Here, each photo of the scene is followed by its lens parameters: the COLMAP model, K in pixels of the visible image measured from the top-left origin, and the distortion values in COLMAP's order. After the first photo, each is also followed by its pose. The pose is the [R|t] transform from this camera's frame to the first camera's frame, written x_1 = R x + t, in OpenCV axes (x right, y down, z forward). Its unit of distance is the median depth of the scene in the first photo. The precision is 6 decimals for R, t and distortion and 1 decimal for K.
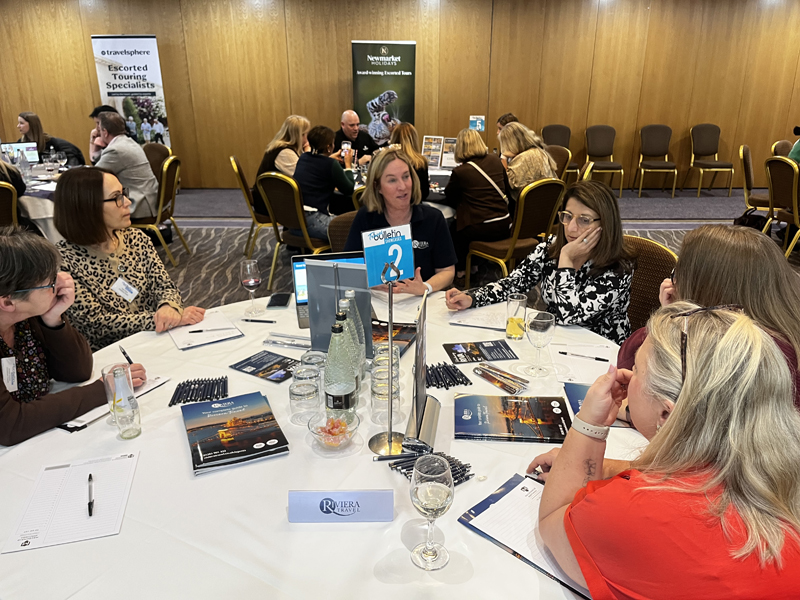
lens RADIAL K [[611.7, 0, 401.9], [0, 611.7, 302.8], [0, 0, 1]] dist [0.077547, -0.110773]
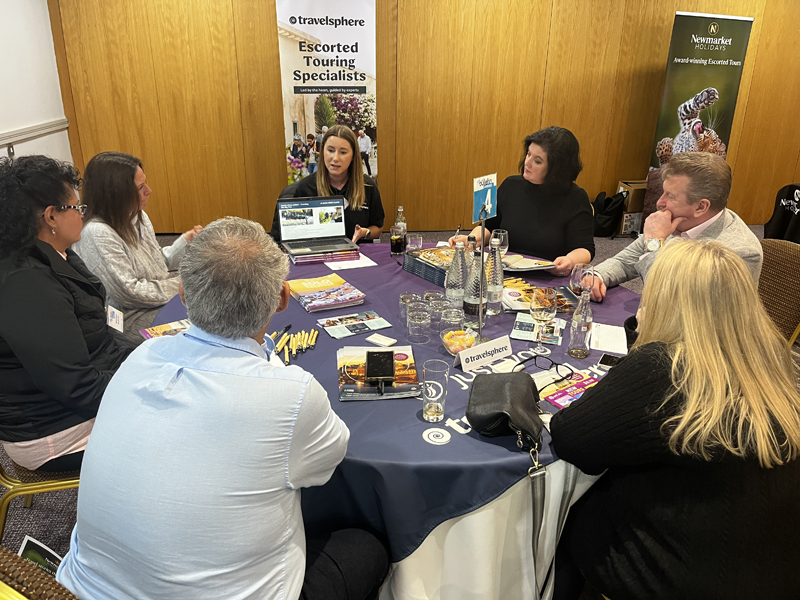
lens RADIAL K [[611.7, 0, 397.9], [0, 611.7, 294.5], [0, 0, 1]] dist [0.077547, -0.110773]
pose [[0.988938, -0.032346, 0.144757, -0.463992], [0.030385, 0.999414, 0.015741, -0.140545], [-0.145181, -0.011168, 0.989342, 0.379428]]
